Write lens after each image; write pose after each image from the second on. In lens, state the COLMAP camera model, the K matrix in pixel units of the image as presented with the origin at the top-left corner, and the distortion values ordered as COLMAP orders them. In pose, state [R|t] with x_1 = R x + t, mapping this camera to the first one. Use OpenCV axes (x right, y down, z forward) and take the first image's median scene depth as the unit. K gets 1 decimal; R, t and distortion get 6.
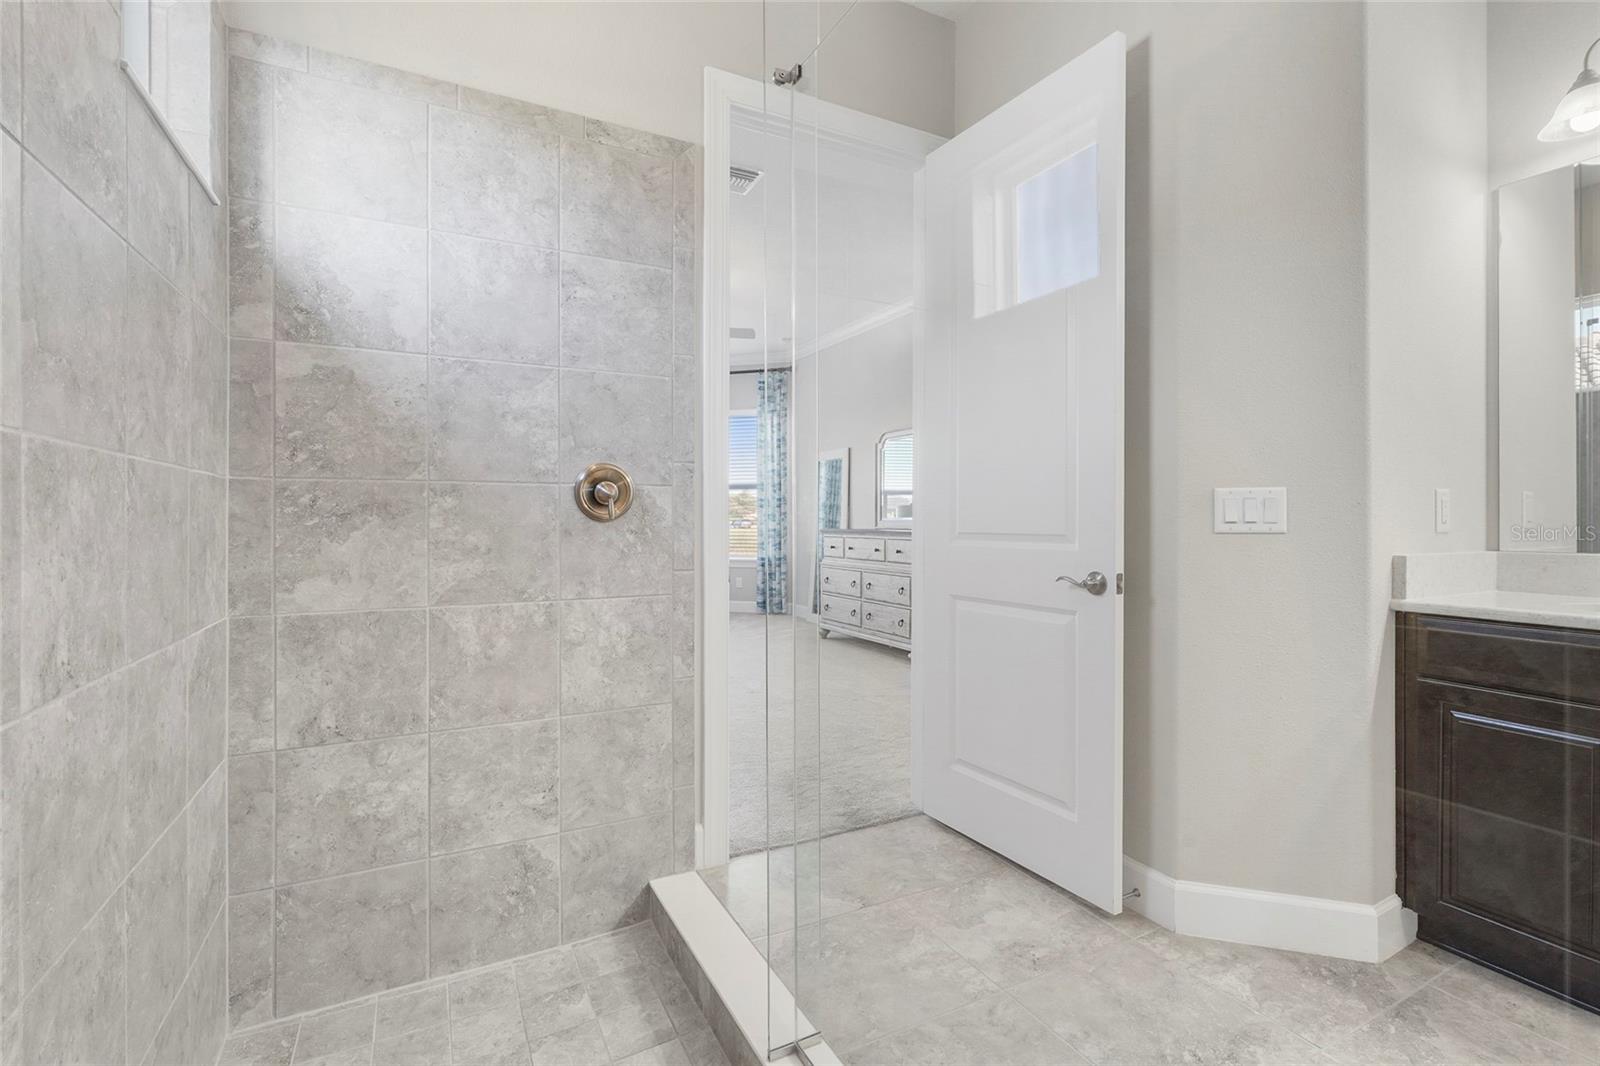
lens RADIAL K [[728.6, 0, 796.9], [0, 728.6, 523.7], [0, 0, 1]] dist [0.000815, 0.000627]
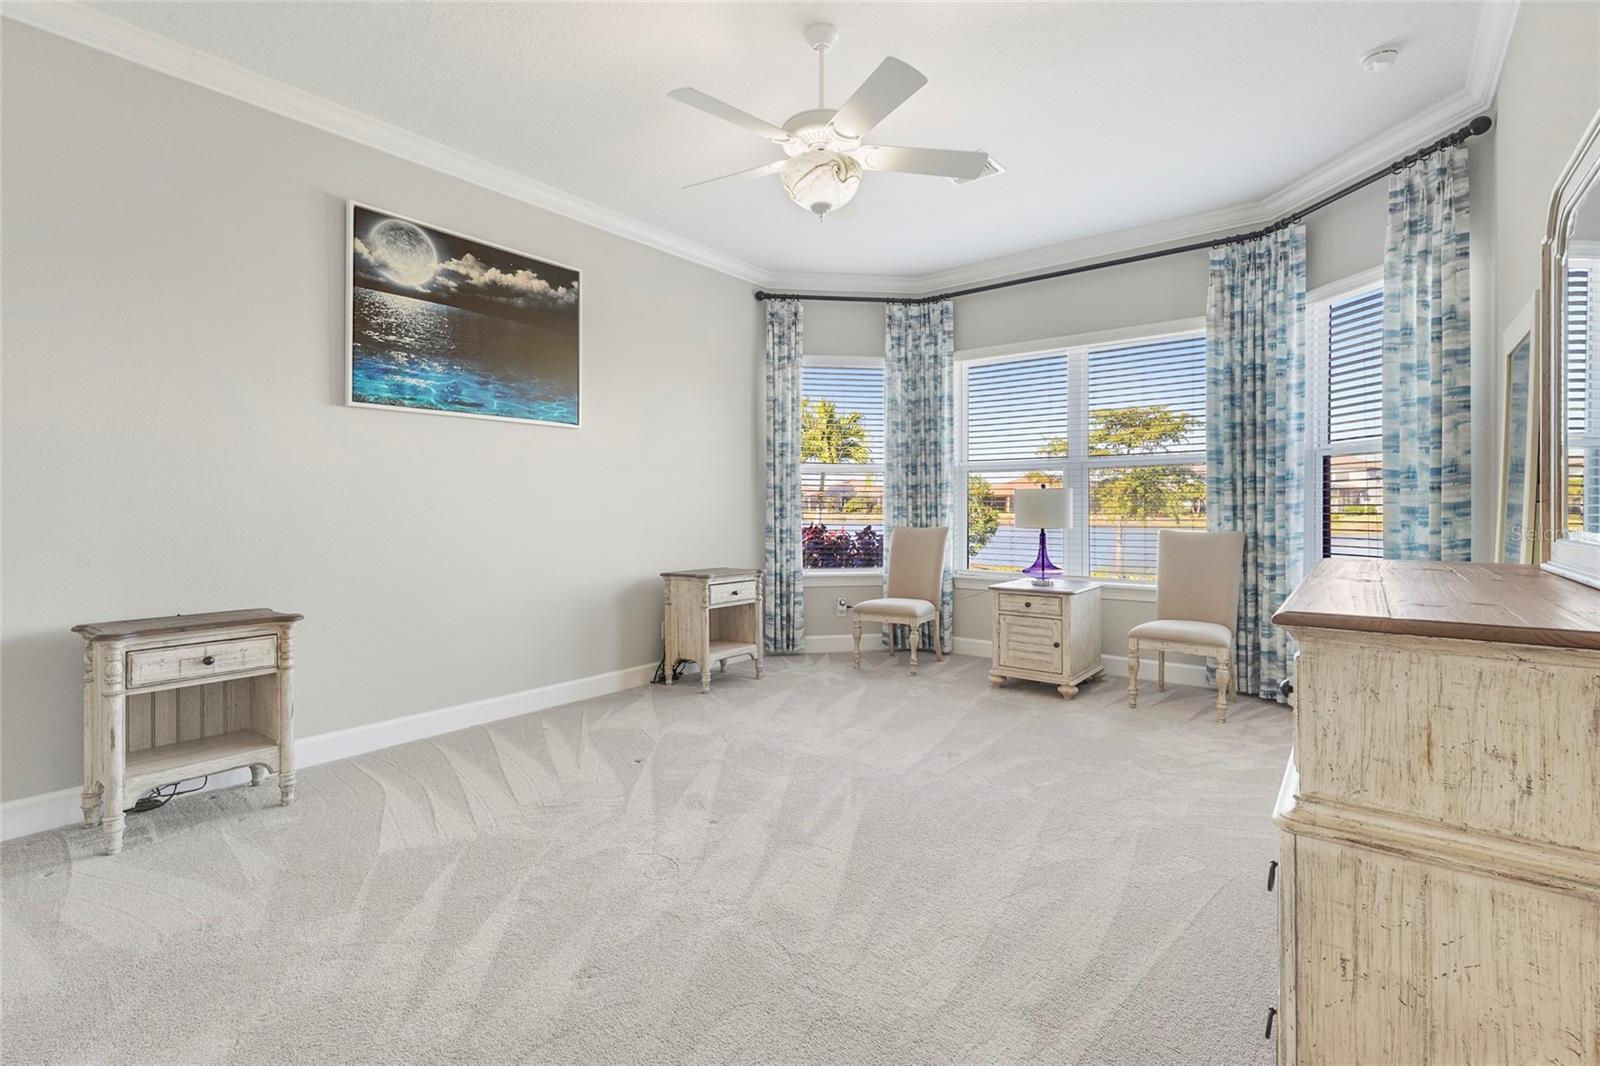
lens RADIAL K [[728.6, 0, 788.8], [0, 728.6, 522.4], [0, 0, 1]] dist [0.000815, 0.000627]
pose [[0.418569, 0.006614, -0.908161, 0.190031], [0.008721, 0.999898, 0.011302, -0.012054], [0.908143, -0.012650, 0.418469, 0.506813]]
